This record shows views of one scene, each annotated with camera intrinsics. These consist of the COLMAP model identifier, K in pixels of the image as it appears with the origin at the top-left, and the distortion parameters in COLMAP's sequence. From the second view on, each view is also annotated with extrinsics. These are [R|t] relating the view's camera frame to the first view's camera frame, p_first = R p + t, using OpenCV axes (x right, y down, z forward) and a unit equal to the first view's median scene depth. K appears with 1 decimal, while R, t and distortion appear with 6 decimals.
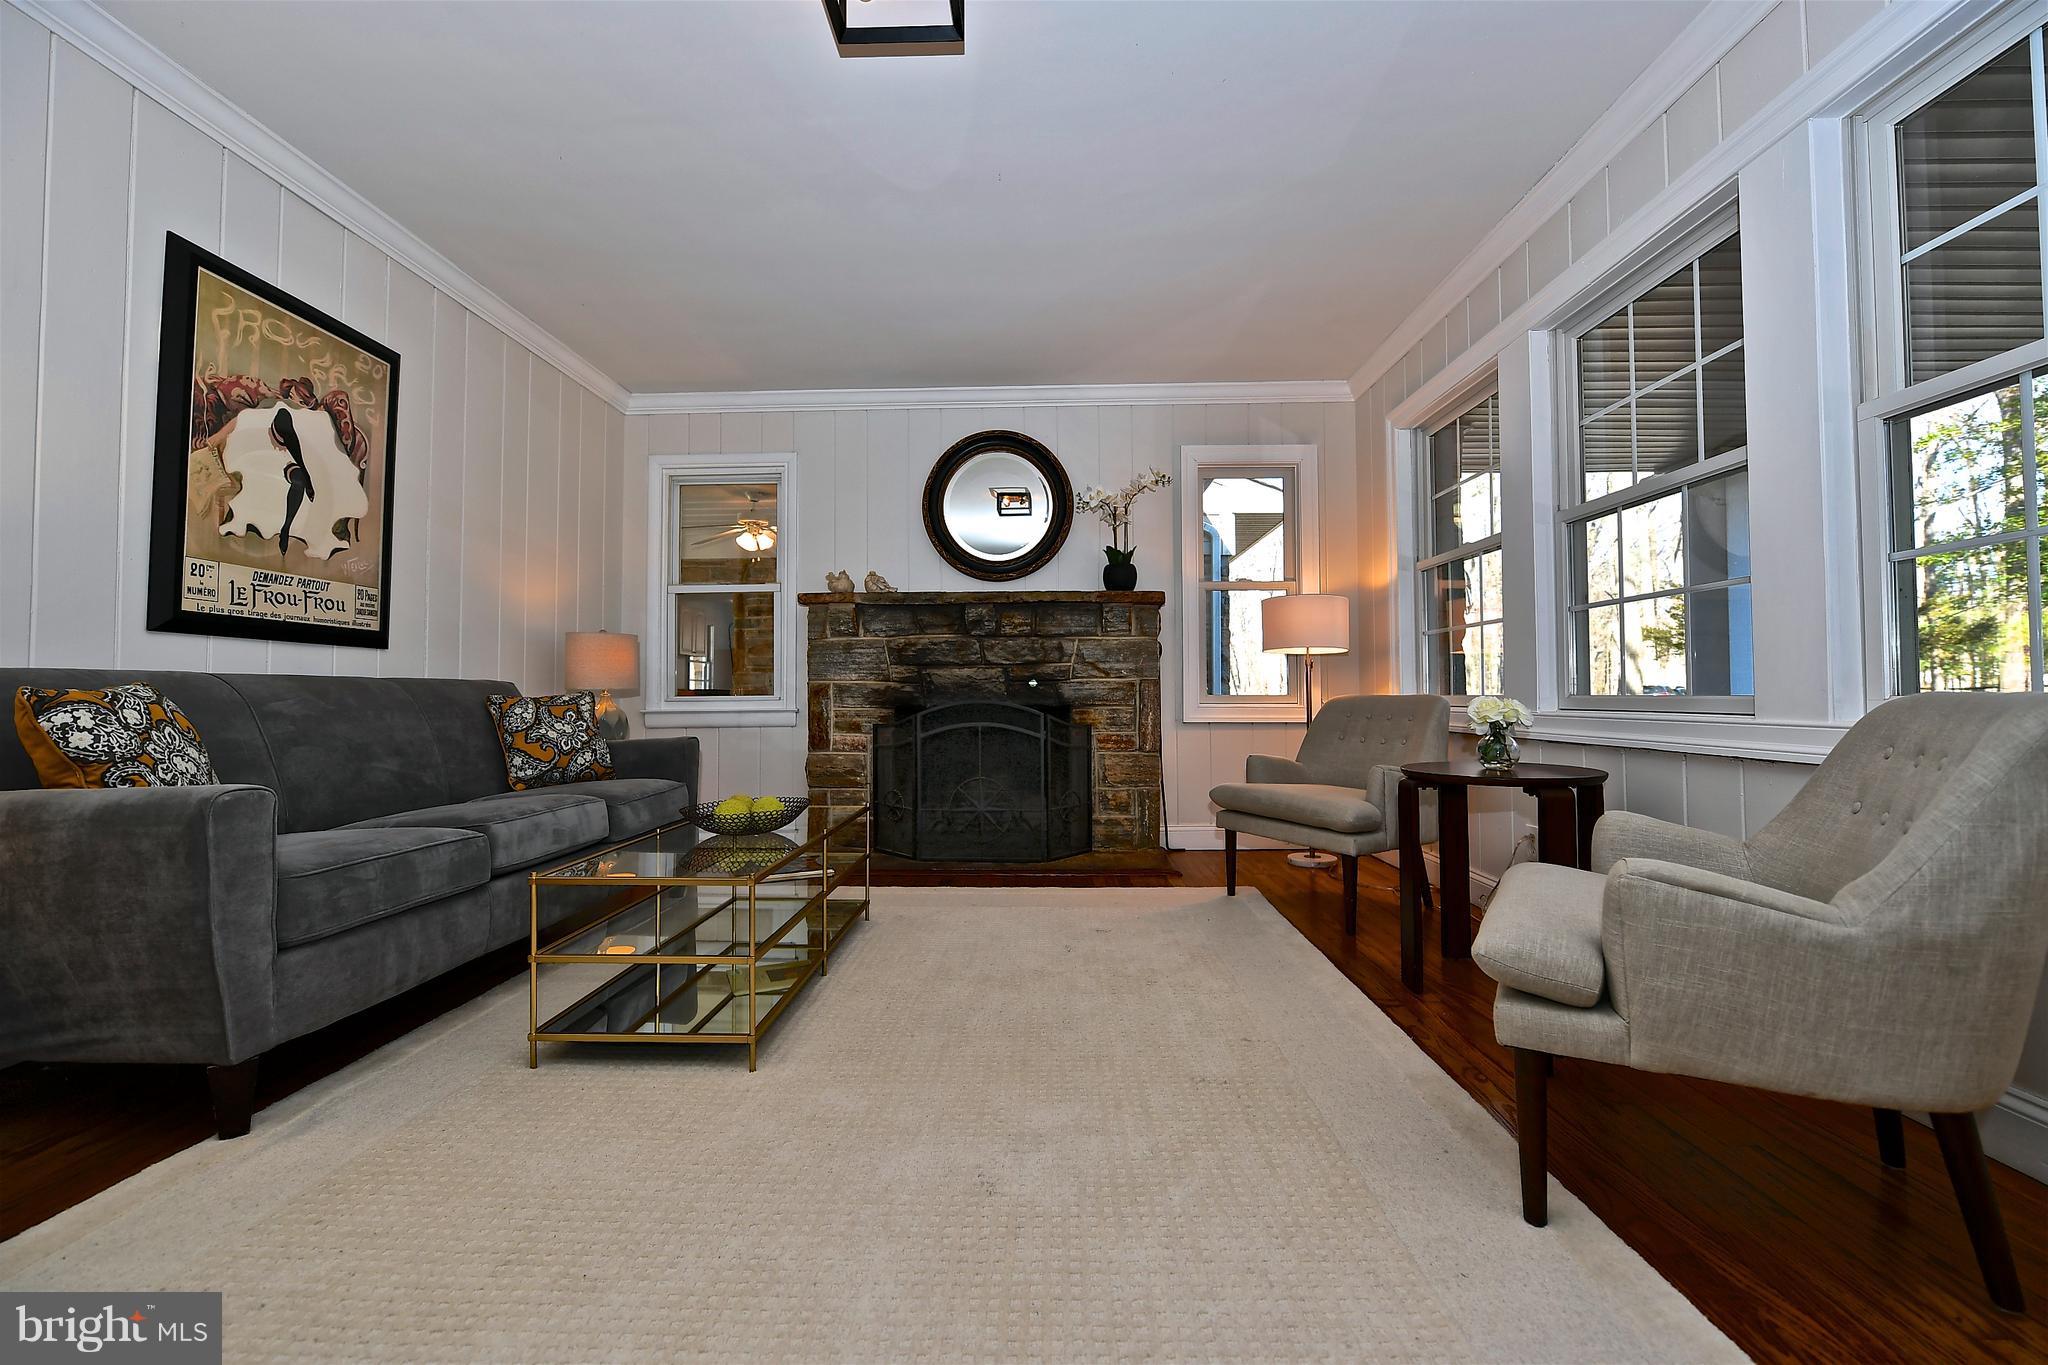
lens RADIAL K [[836.1, 0, 1038.5], [0, 836.1, 674.2], [0, 0, 1]] dist [-0.007601, -0.000322]
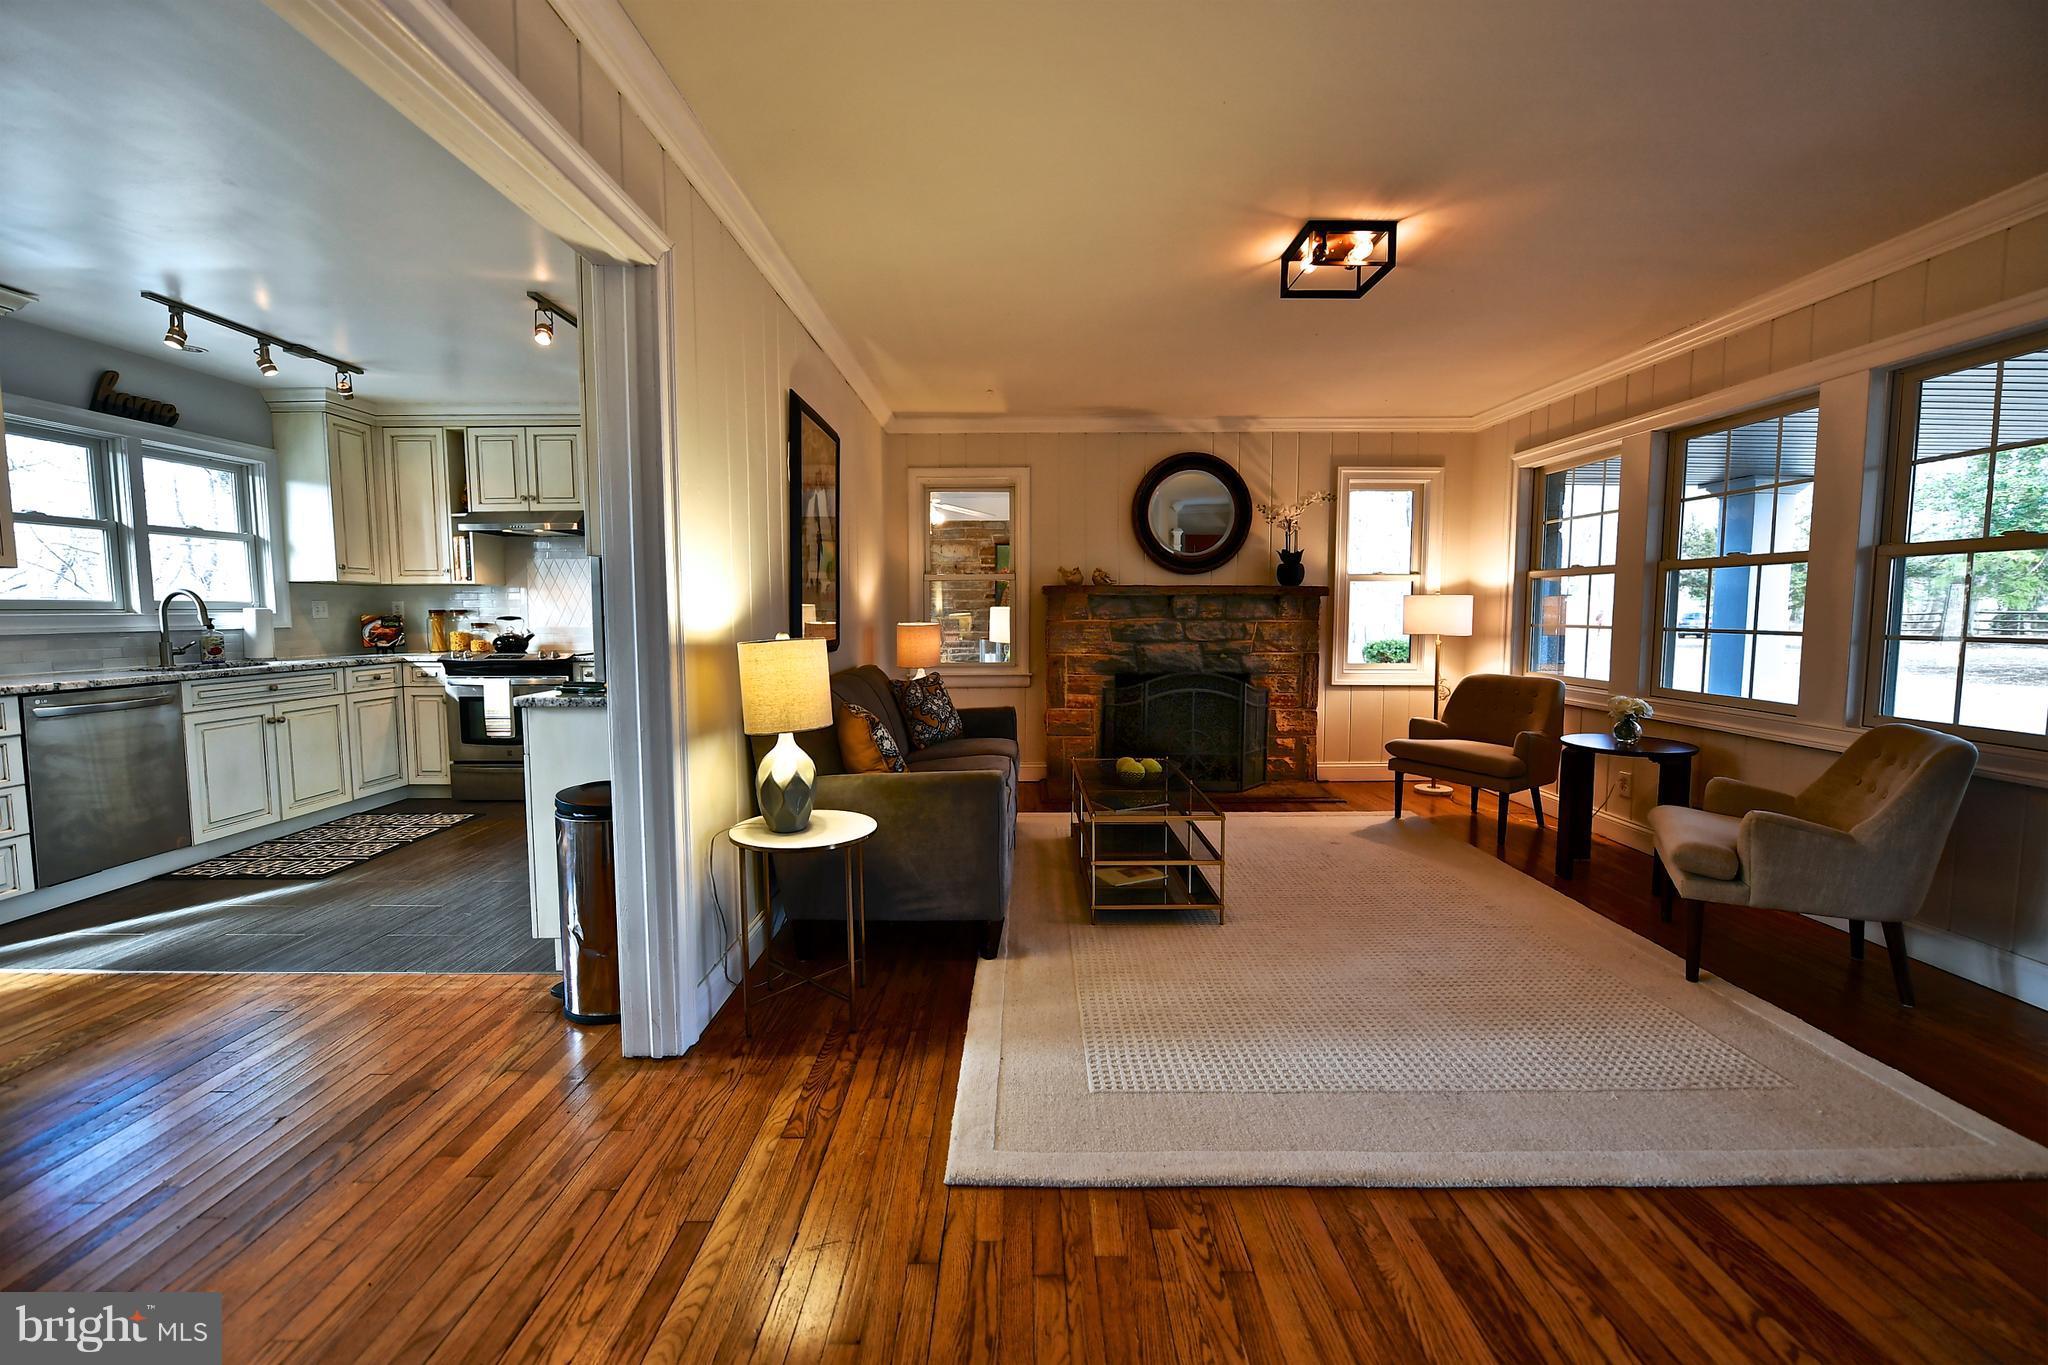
lens RADIAL K [[836.1, 0, 1038.5], [0, 836.1, 674.2], [0, 0, 1]] dist [-0.007601, -0.000322]
pose [[0.999427, 0.000753, 0.033843, -0.336742], [-0.004293, 0.994501, 0.104640, -0.096015], [-0.033578, -0.104726, 0.993934, -0.283552]]
